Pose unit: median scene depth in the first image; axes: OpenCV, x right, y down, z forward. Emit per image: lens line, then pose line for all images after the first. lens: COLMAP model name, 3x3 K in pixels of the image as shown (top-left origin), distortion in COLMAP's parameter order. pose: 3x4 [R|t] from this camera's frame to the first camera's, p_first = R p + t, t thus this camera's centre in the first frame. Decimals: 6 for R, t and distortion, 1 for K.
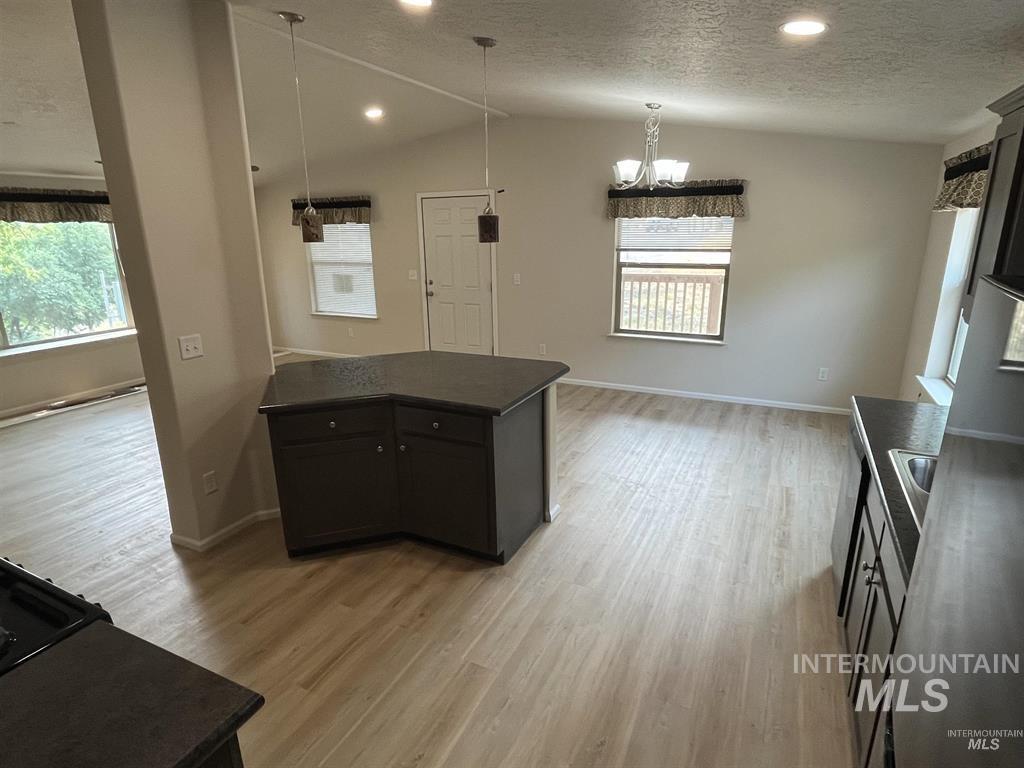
lens RADIAL K [[565.3, 0, 508.0], [0, 565.3, 385.6], [0, 0, 1]] dist [-0.003384, 0.000325]
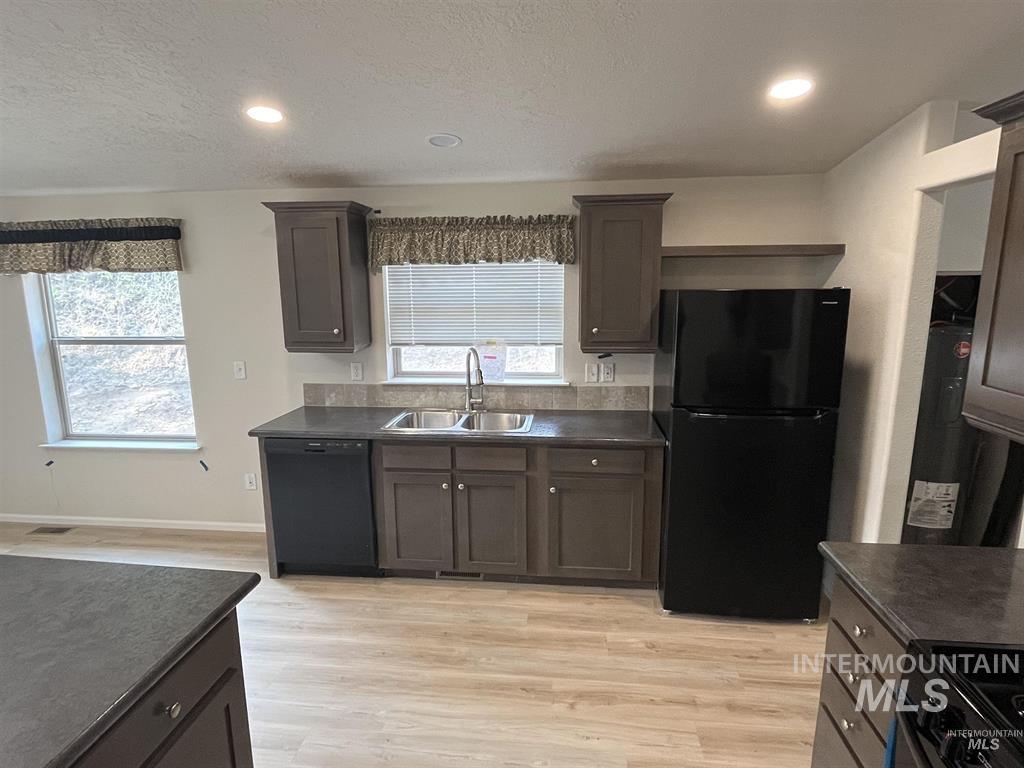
lens RADIAL K [[565.3, 0, 508.0], [0, 565.3, 385.6], [0, 0, 1]] dist [-0.003384, 0.000325]
pose [[-0.340795, -0.154820, 0.927302, -0.531937], [0.267372, 0.929657, 0.253476, -0.189586], [-0.901316, 0.334318, -0.275428, 0.704589]]
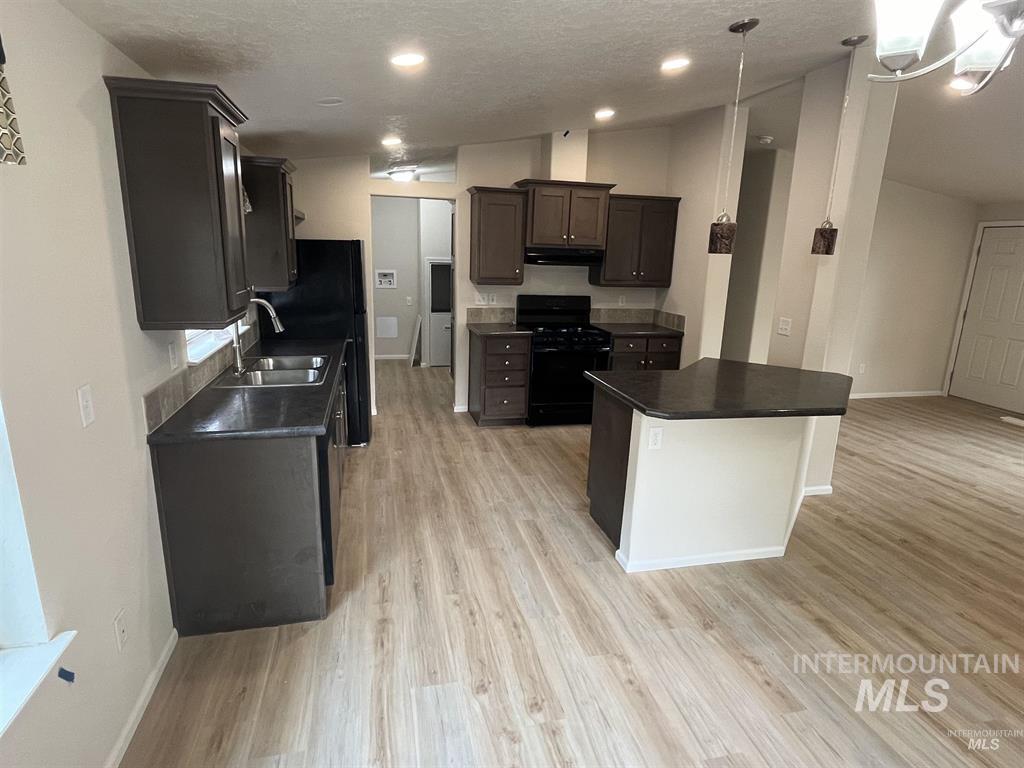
lens RADIAL K [[565.3, 0, 508.0], [0, 565.3, 385.6], [0, 0, 1]] dist [-0.003384, 0.000325]
pose [[-0.770668, 0.147605, -0.619905, 0.787813], [-0.185064, 0.879032, 0.439379, -0.398458], [0.609772, 0.453337, -0.650126, 1.461104]]
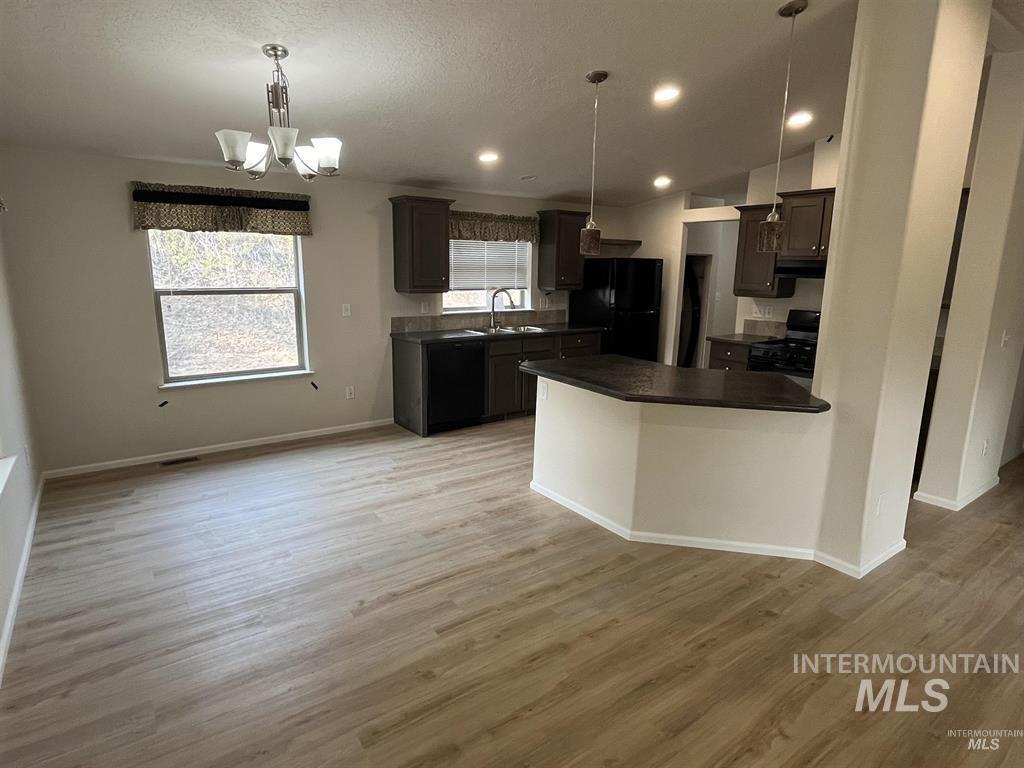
lens RADIAL K [[565.3, 0, 508.0], [0, 565.3, 385.6], [0, 0, 1]] dist [-0.003384, 0.000325]
pose [[-0.881524, -0.094210, 0.462644, -0.427906], [0.127201, 0.896268, 0.424880, -0.511558], [-0.454681, 0.433391, -0.778099, 2.036214]]
